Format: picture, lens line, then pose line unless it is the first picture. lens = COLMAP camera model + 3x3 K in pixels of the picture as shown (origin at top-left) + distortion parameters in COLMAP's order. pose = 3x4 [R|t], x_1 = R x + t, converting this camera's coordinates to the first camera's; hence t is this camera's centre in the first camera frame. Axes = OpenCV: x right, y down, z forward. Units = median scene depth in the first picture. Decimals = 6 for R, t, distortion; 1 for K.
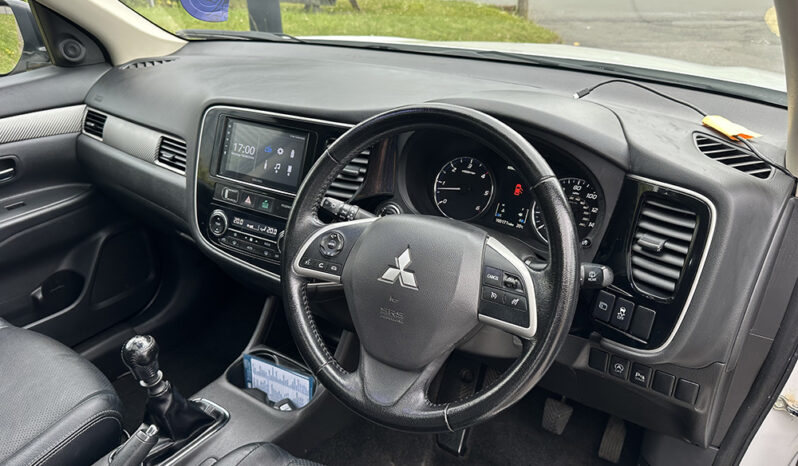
lens RADIAL K [[542.2, 0, 391.7], [0, 542.2, 231.3], [0, 0, 1]] dist [0.051698, -0.101423]
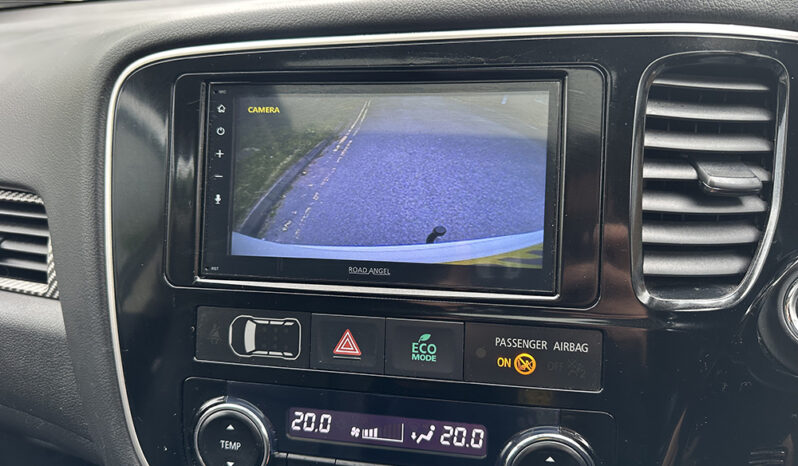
lens RADIAL K [[542.2, 0, 391.7], [0, 542.2, 231.3], [0, 0, 1]] dist [0.051698, -0.101423]
pose [[0.944523, -0.158189, 0.287841, -0.308677], [0.186636, 0.979634, -0.074053, -0.087846], [-0.270265, 0.123666, 0.954811, 0.701832]]
